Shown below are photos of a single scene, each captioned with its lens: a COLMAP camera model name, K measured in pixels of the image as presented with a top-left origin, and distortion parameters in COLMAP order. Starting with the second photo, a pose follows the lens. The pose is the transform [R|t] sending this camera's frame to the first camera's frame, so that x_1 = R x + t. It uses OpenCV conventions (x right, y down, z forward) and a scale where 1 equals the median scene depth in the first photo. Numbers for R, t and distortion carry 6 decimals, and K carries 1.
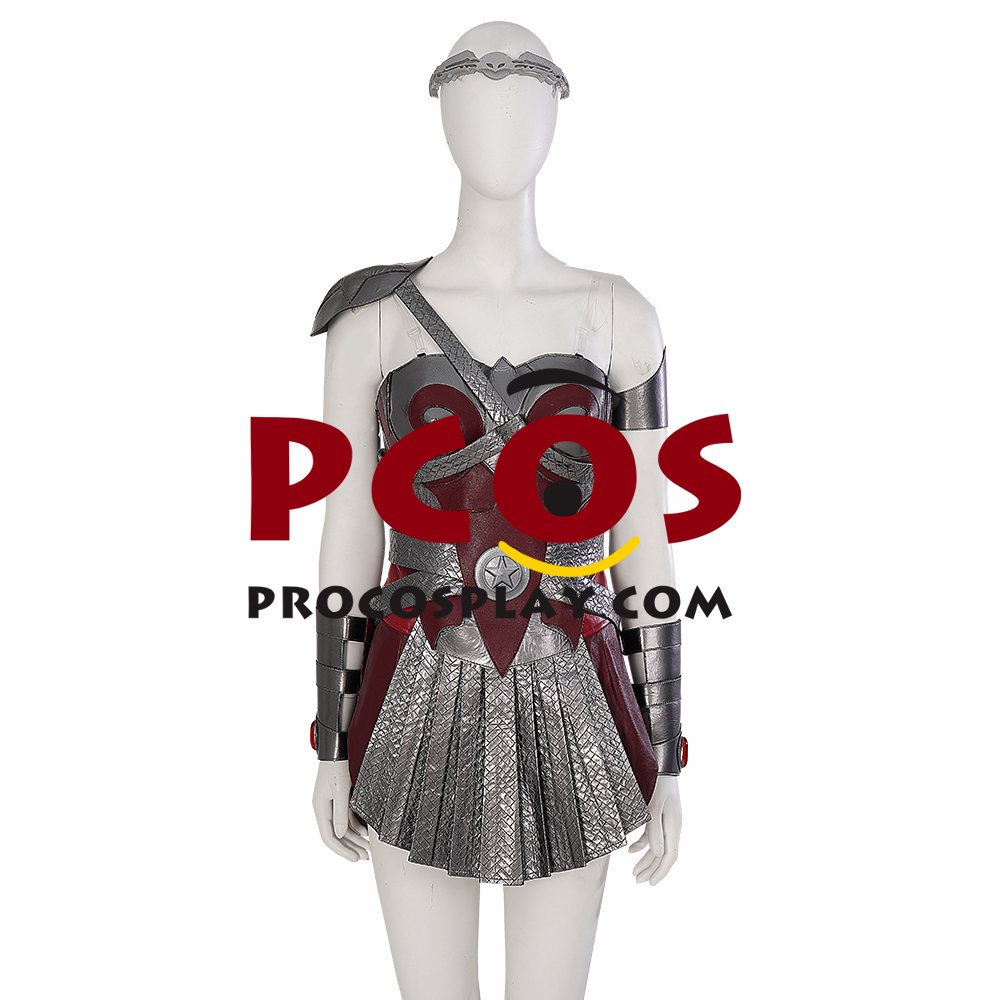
lens RADIAL K [[1984.8, 0, 500.0], [0, 1984.8, 500.0], [0, 0, 1]] dist [-0.041498, 0.041948]
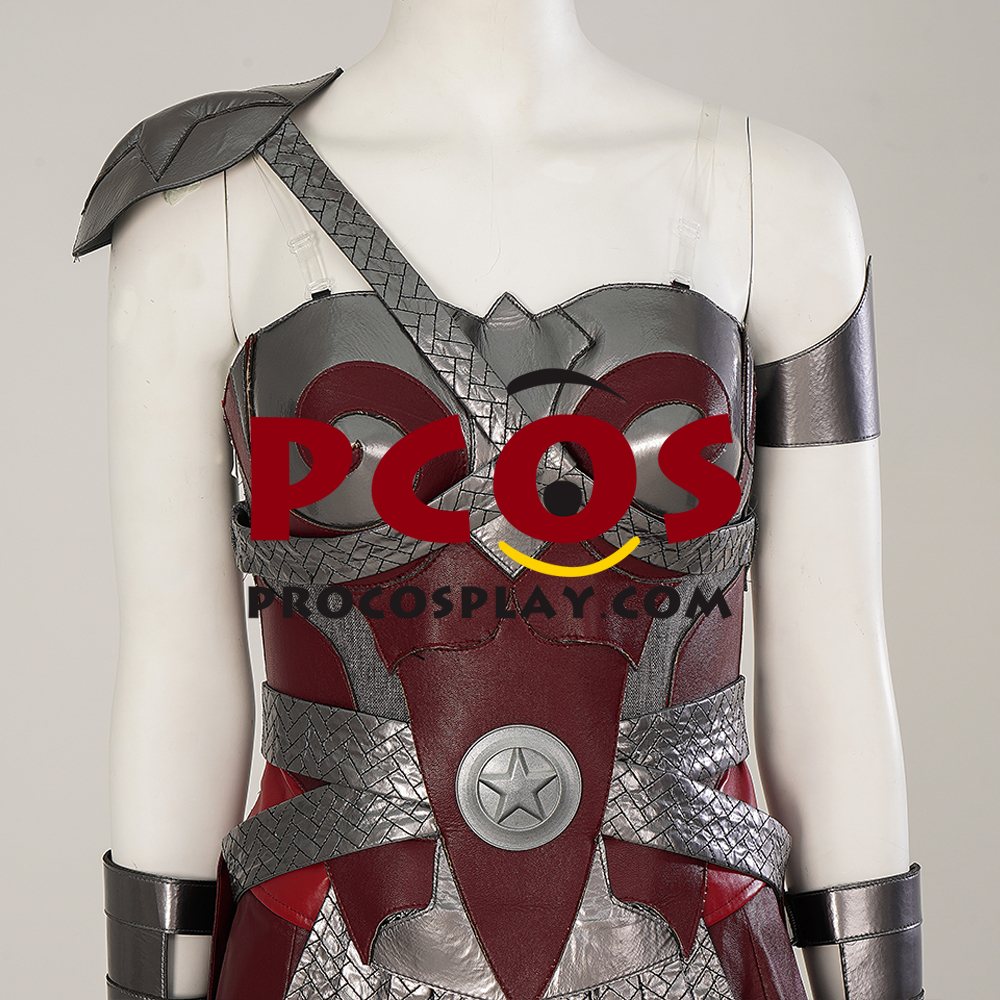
lens RADIAL K [[3749.4, 0, 500.0], [0, 3749.4, 500.0], [0, 0, 1]] dist [-0.197892, -2.603891]
pose [[0.999672, -0.025621, -0.000352, -0.001067], [0.025618, 0.999656, -0.005596, -0.021454], [0.000495, 0.005585, 0.999984, 0.169519]]
